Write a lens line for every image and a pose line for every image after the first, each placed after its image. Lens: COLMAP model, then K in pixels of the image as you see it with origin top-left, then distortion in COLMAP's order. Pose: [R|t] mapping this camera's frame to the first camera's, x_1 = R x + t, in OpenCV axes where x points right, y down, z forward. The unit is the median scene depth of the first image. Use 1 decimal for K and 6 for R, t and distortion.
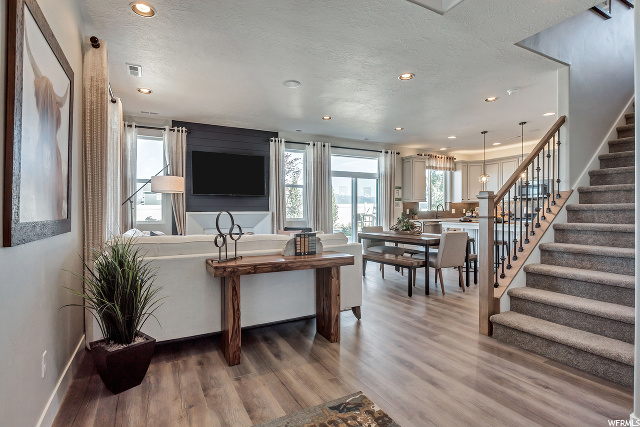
lens RADIAL K [[315.1, 0, 315.2], [0, 315.1, 213.4], [0, 0, 1]] dist [-0.013183, 0.002031]
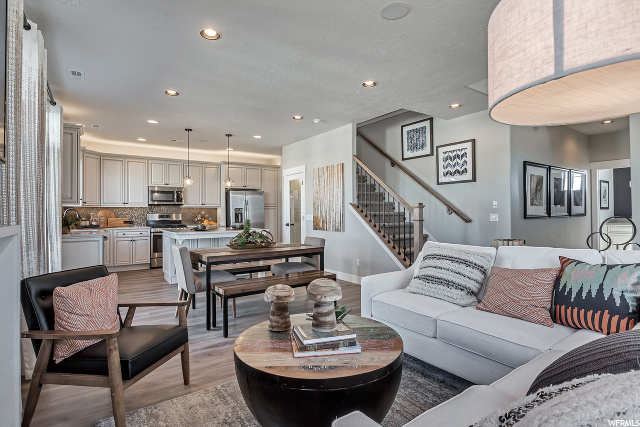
lens RADIAL K [[315.1, 0, 314.0], [0, 315.1, 214.2], [0, 0, 1]] dist [-0.013183, 0.002031]
pose [[-0.123599, 0.004275, 0.992323, -0.326111], [0.015478, 0.999877, -0.002379, -0.008043], [-0.992212, 0.015065, -0.123650, 0.623316]]
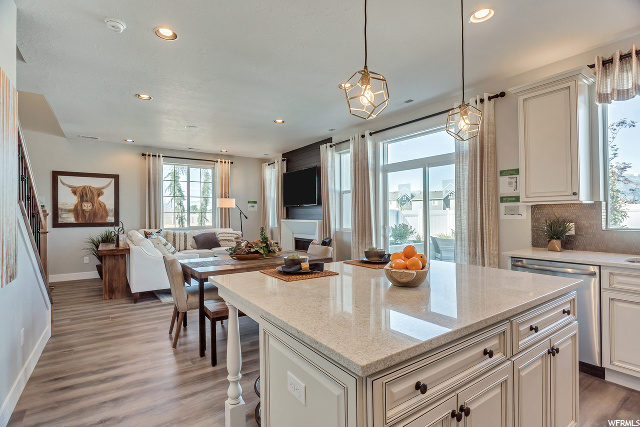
lens RADIAL K [[306.6, 0, 311.0], [0, 306.6, 211.1], [0, 0, 1]] dist [-0.020168, 0.003666]
pose [[0.114098, -0.003192, -0.993464, 0.650651], [-0.003224, 0.999988, -0.003583, -0.025428], [0.993464, 0.003612, 0.114086, 0.683093]]
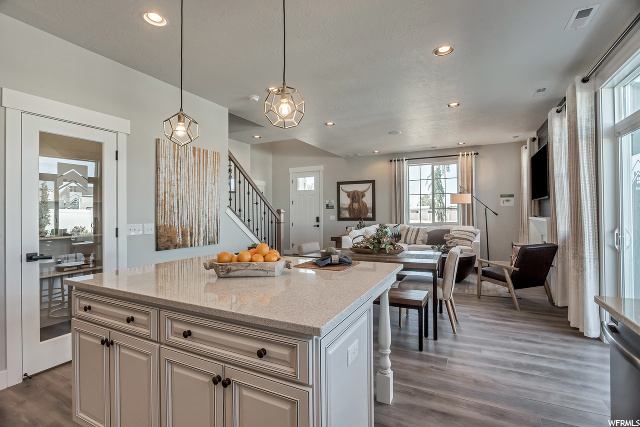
lens RADIAL K [[306.6, 0, 314.5], [0, 306.6, 214.3], [0, 0, 1]] dist [-0.020168, 0.003666]
pose [[-0.821445, 0.016996, -0.570035, 0.547637], [0.010519, 0.999837, 0.014653, -0.025094], [0.570191, 0.006041, -0.821490, 0.998432]]
